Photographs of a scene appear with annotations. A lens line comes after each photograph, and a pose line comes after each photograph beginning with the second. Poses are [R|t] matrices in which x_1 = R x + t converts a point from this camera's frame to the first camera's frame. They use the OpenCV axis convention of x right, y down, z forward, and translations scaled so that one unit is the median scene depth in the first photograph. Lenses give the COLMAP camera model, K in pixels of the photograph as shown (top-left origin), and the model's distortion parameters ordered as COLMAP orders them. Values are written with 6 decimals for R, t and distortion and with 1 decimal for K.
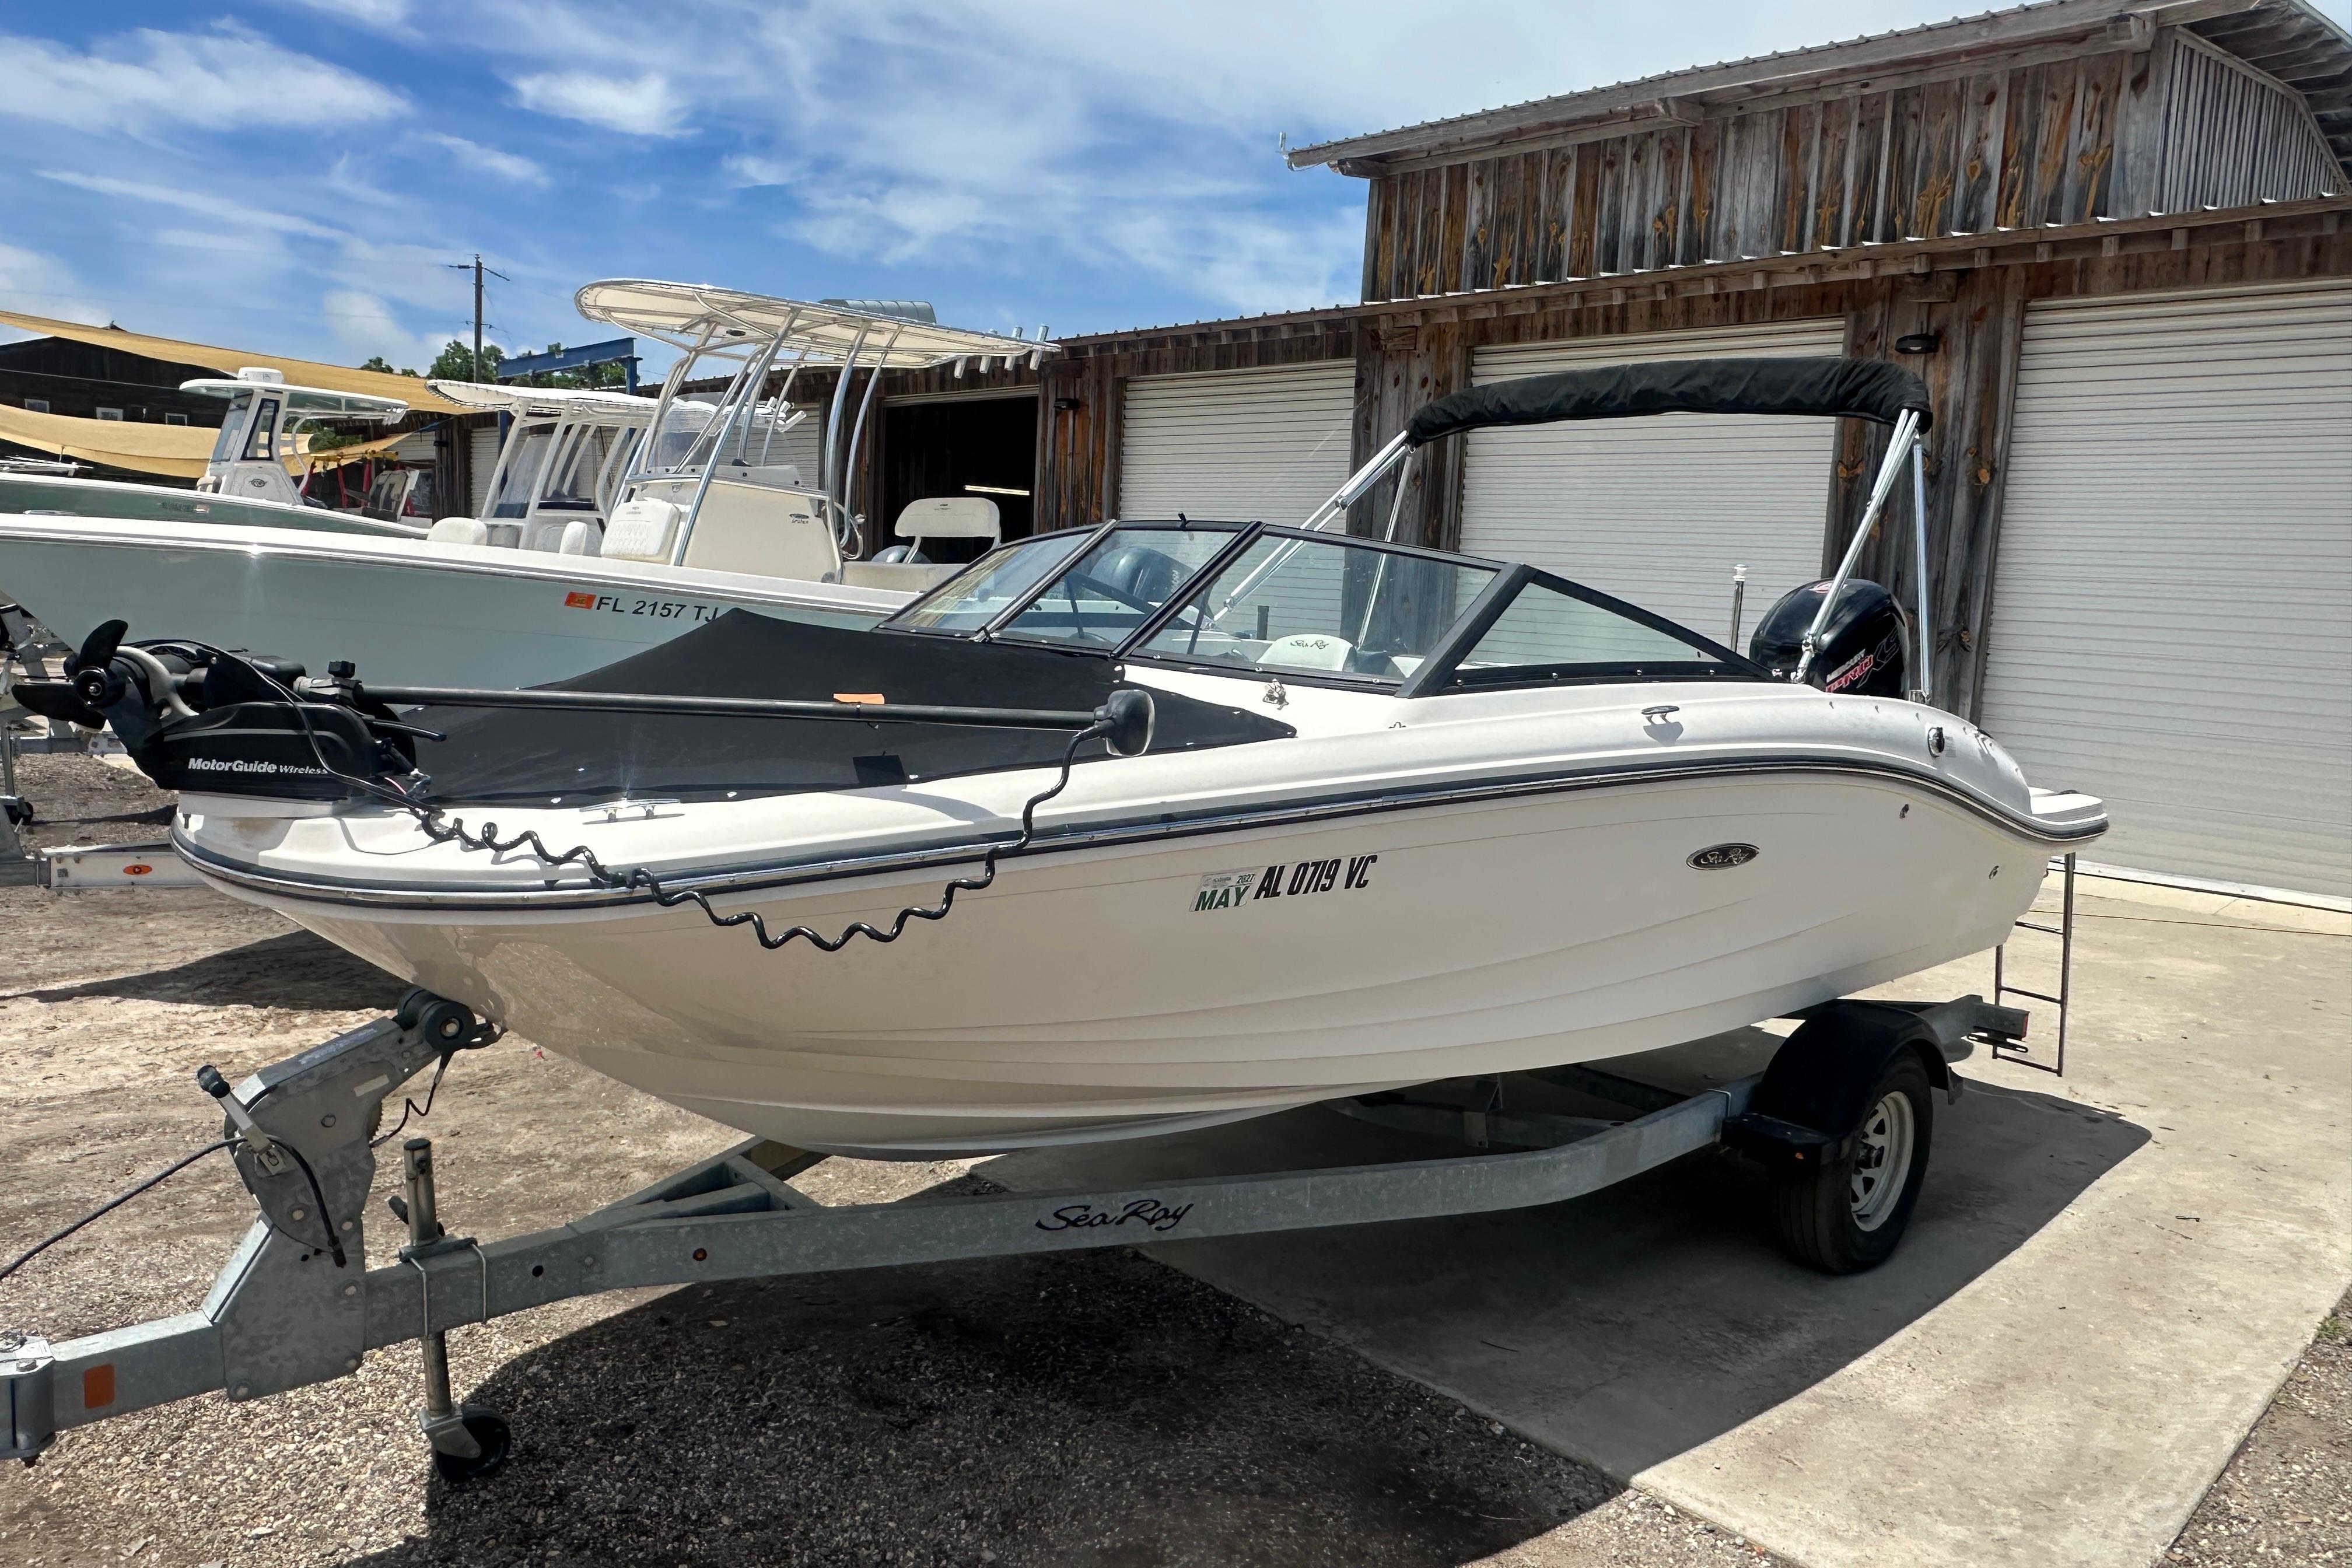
lens RADIAL K [[1600.0, 0, 1174.0], [0, 1600.0, 790.3], [0, 0, 1]] dist [-0.002516, -0.000233]
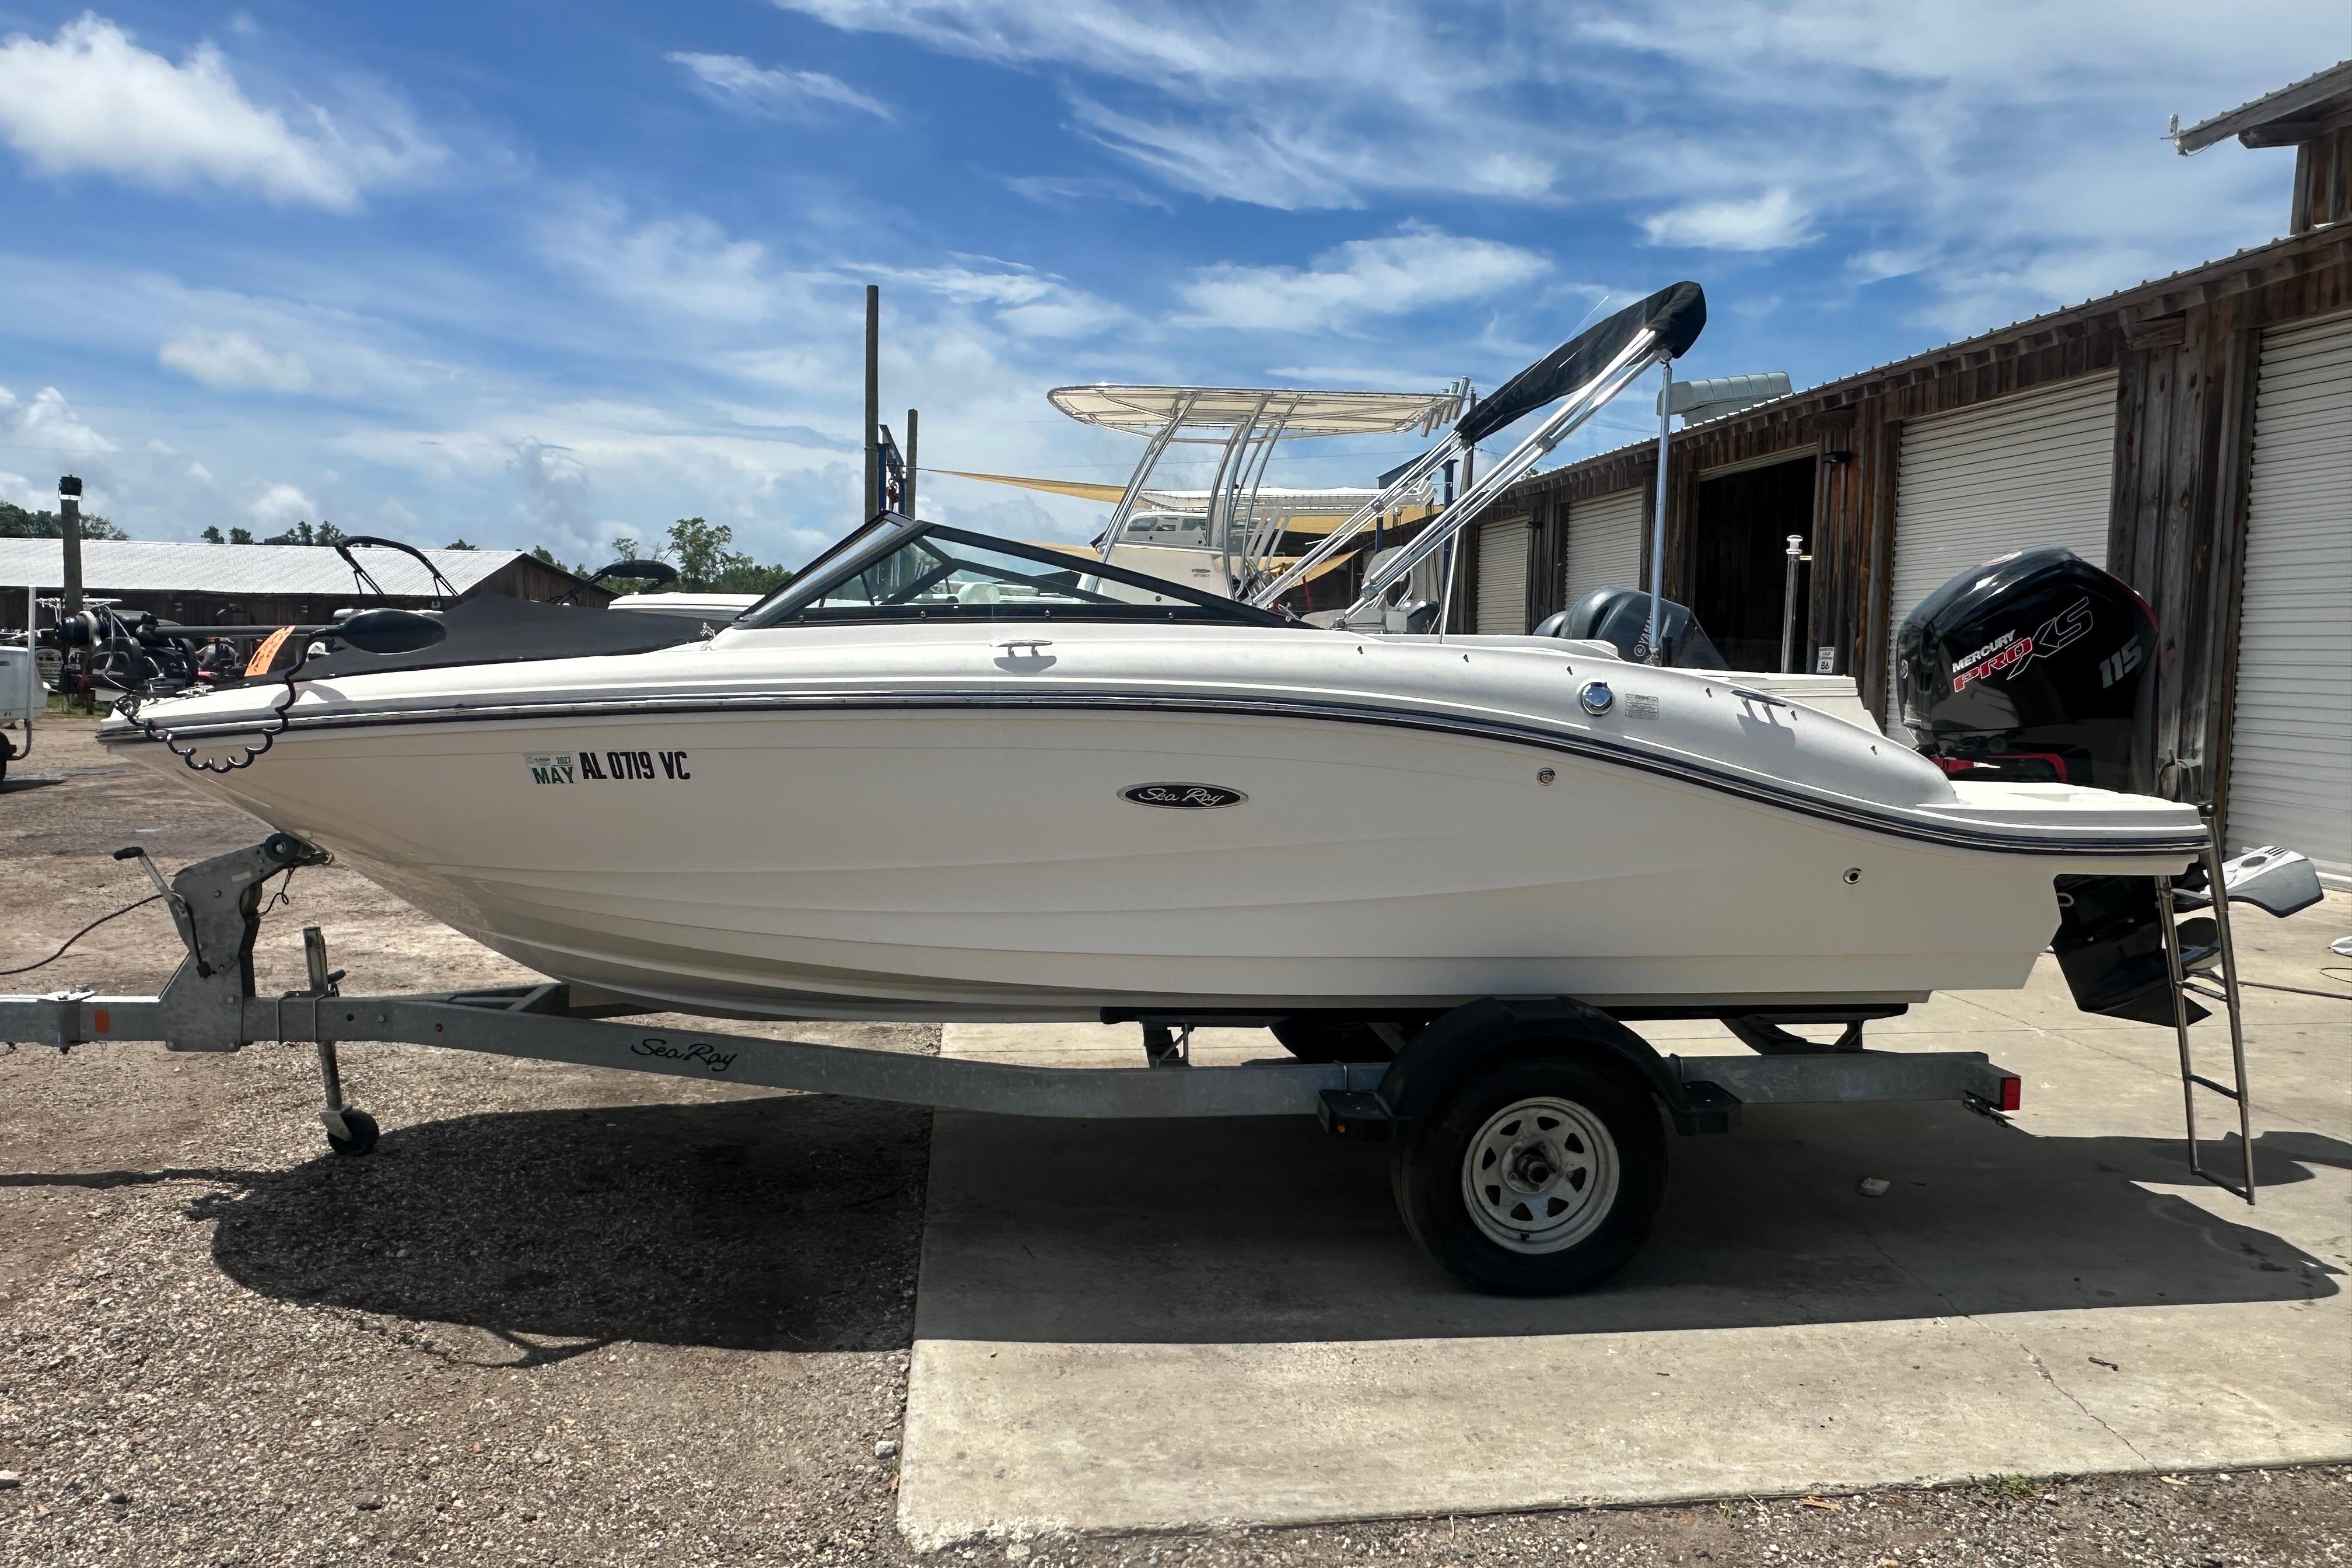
lens RADIAL K [[1600.0, 0, 1174.8], [0, 1600.0, 796.7], [0, 0, 1]] dist [-0.002516, -0.000233]
pose [[0.791494, 0.018940, -0.610883, 0.720173], [-0.057439, 0.997401, -0.043497, 0.065225], [0.608472, 0.069516, 0.790525, 0.147038]]
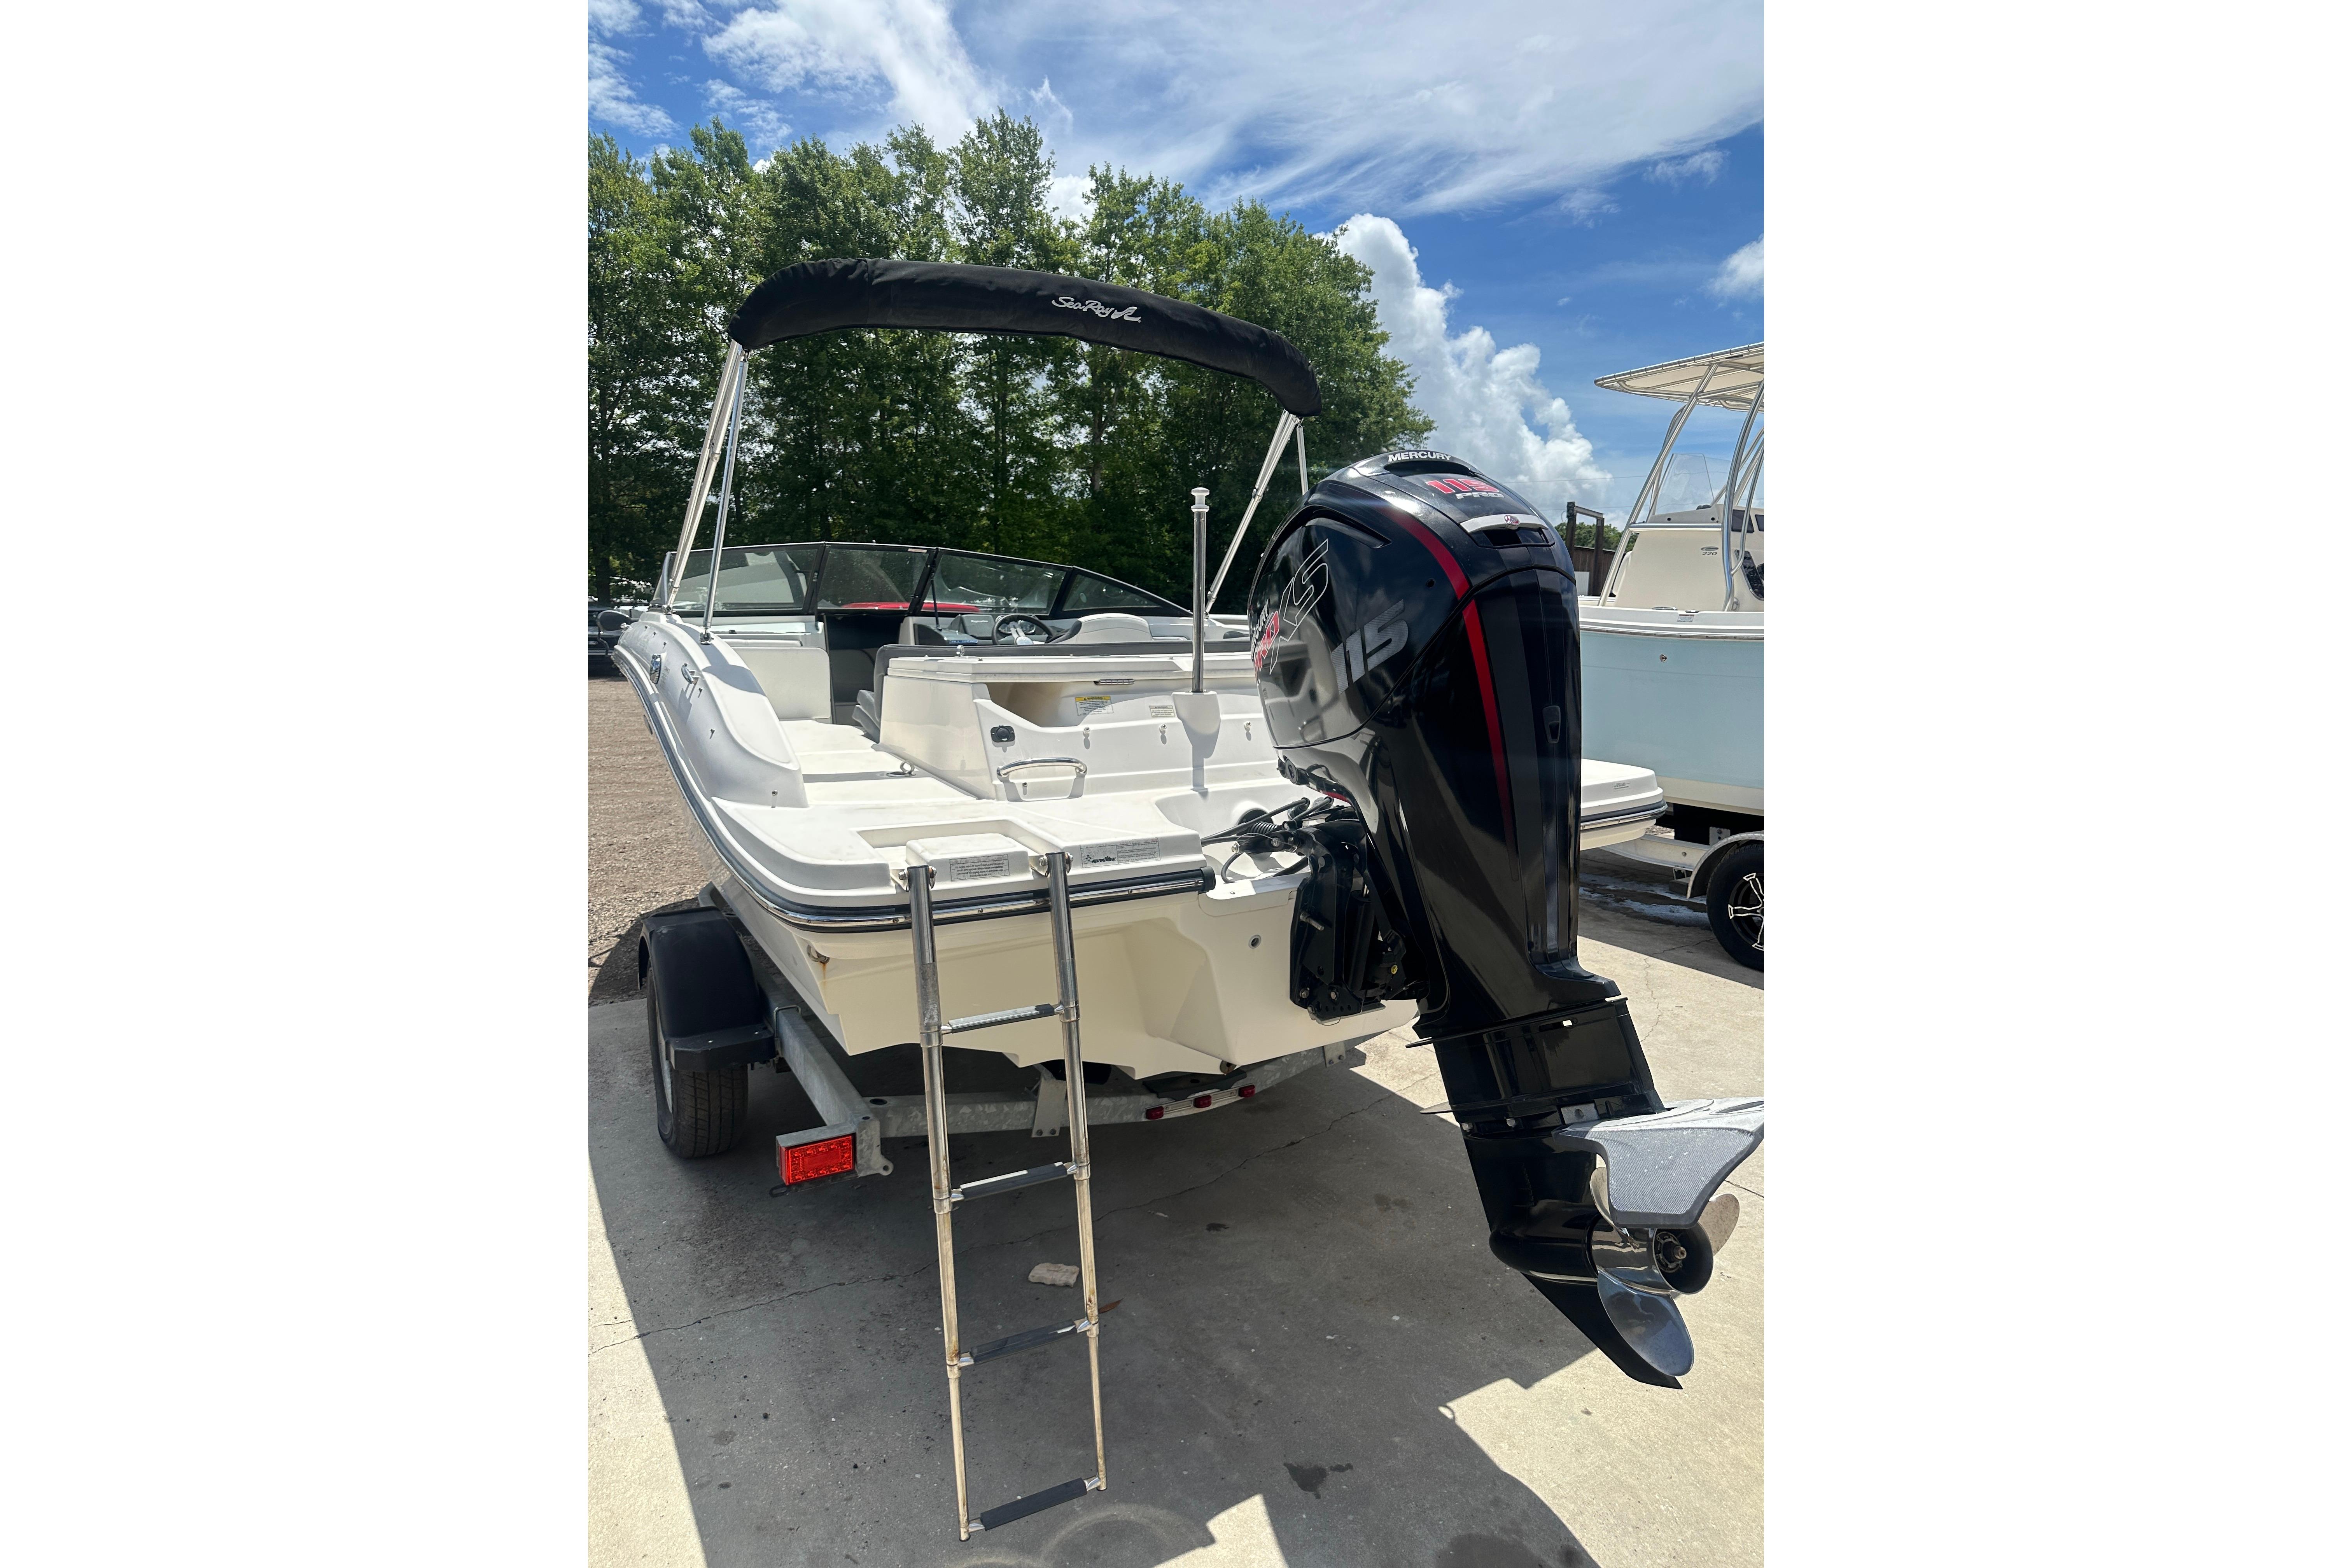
lens RADIAL K [[1109.2, 0, 1188.6], [0, 1109.2, 794.7], [0, 0, 1]] dist [0.006293, -0.001665]
pose [[-0.193245, 0.103932, -0.975630, 0.974232], [-0.144612, 0.980496, 0.133094, -0.085797], [0.970435, 0.166808, -0.174446, 1.283359]]
